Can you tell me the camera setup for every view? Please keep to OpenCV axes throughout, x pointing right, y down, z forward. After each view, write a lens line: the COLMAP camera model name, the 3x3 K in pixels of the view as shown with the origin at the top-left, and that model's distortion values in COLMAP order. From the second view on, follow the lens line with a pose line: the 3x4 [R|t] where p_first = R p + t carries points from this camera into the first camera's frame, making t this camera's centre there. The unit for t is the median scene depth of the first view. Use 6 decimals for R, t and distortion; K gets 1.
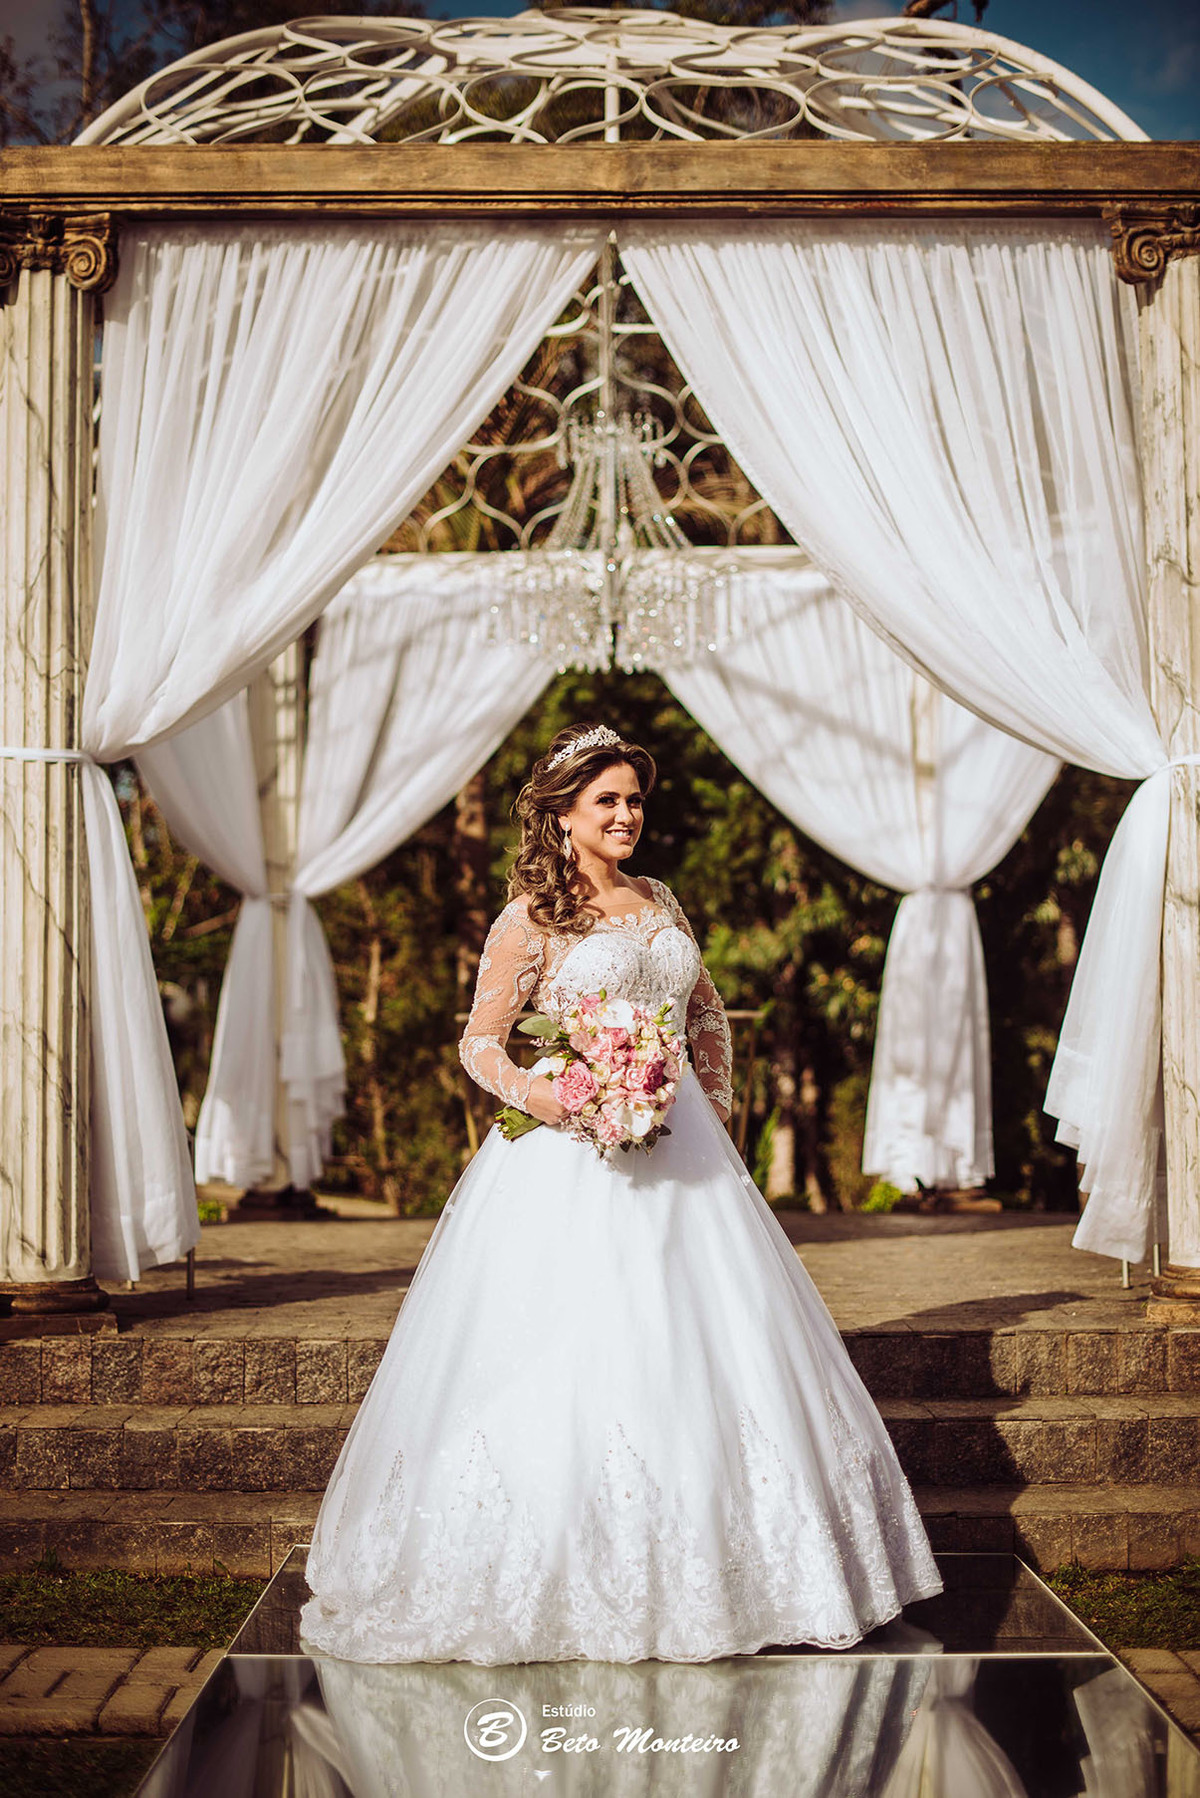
lens RADIAL K [[2885.8, 0, 600.0], [0, 2885.8, 899.0], [0, 0, 1]] dist [-0.189232, 0.023383]
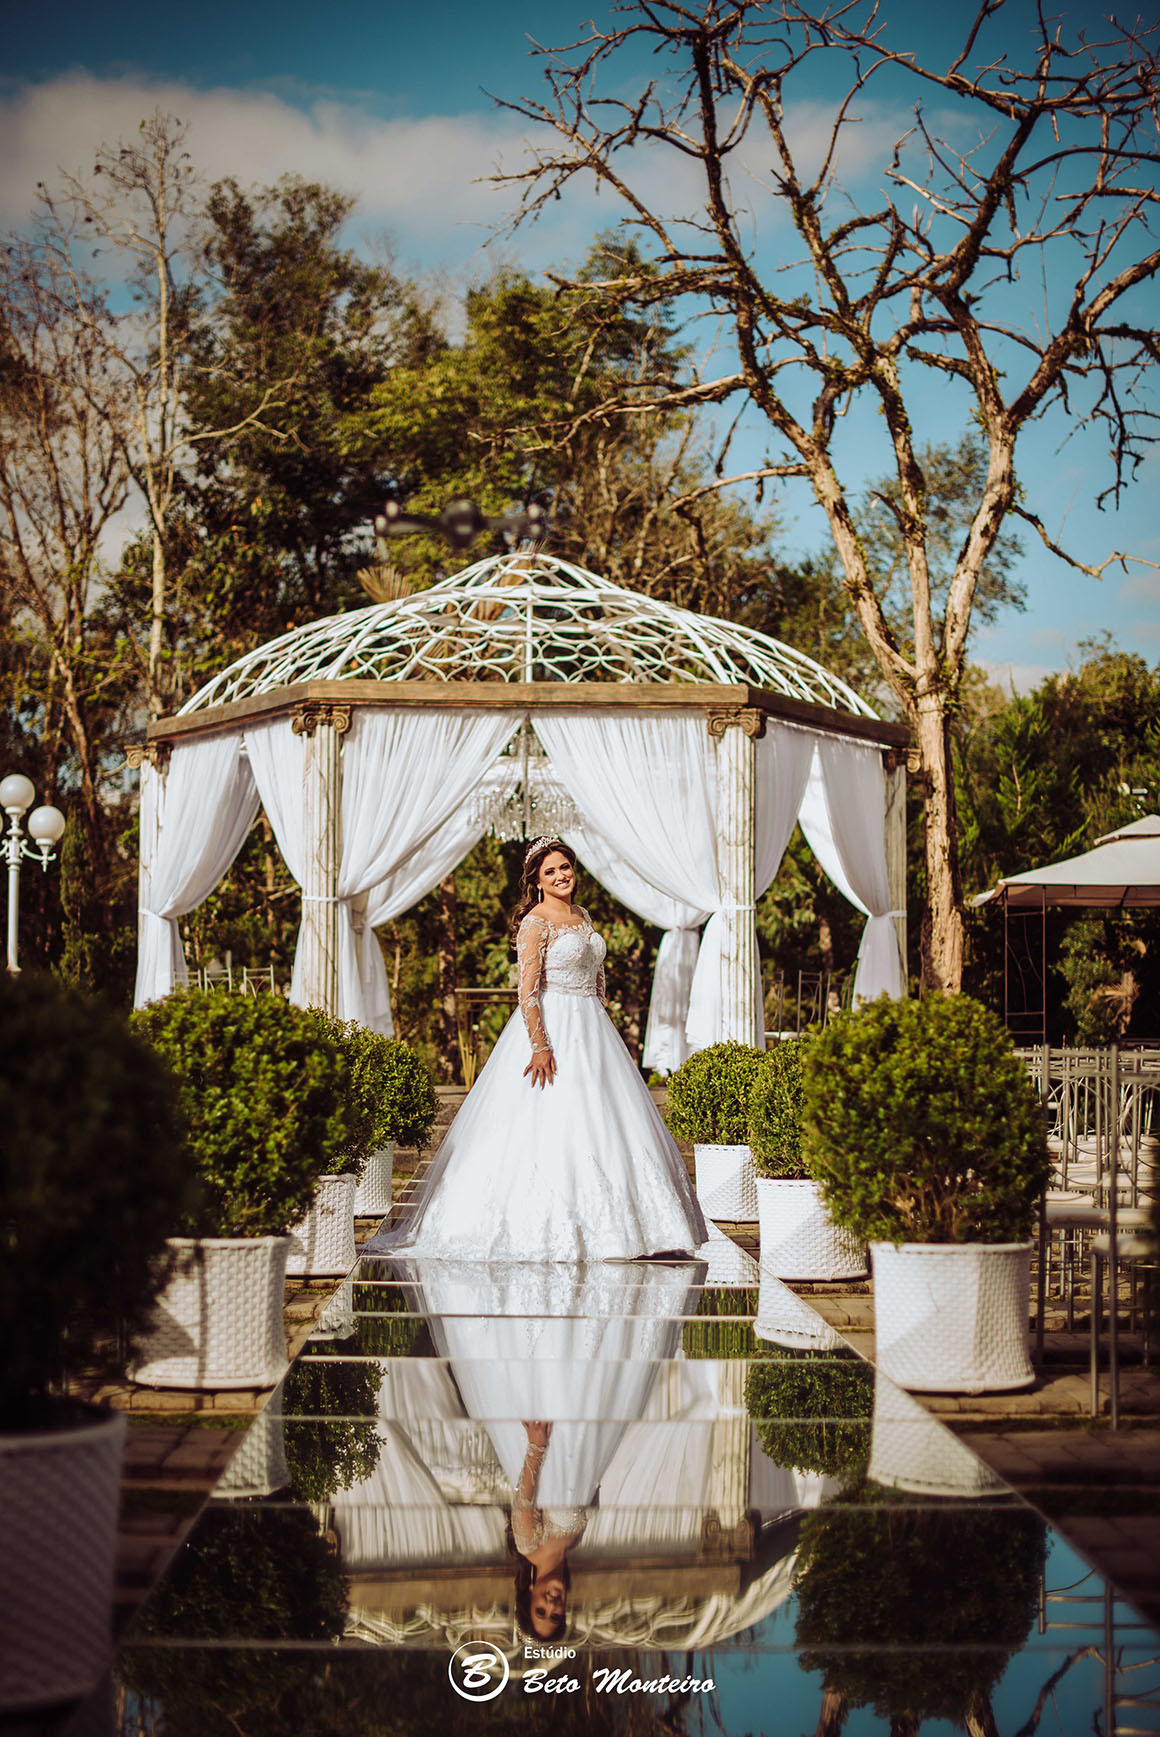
lens RADIAL K [[2787.9, 0, 580.0], [0, 2787.9, 868.5], [0, 0, 1]] dist [-0.189232, 0.023383]
pose [[0.999489, 0.015497, 0.027946, -0.019398], [-0.015615, 0.999870, 0.004024, -0.094003], [-0.027880, -0.004458, 0.999601, -1.728941]]
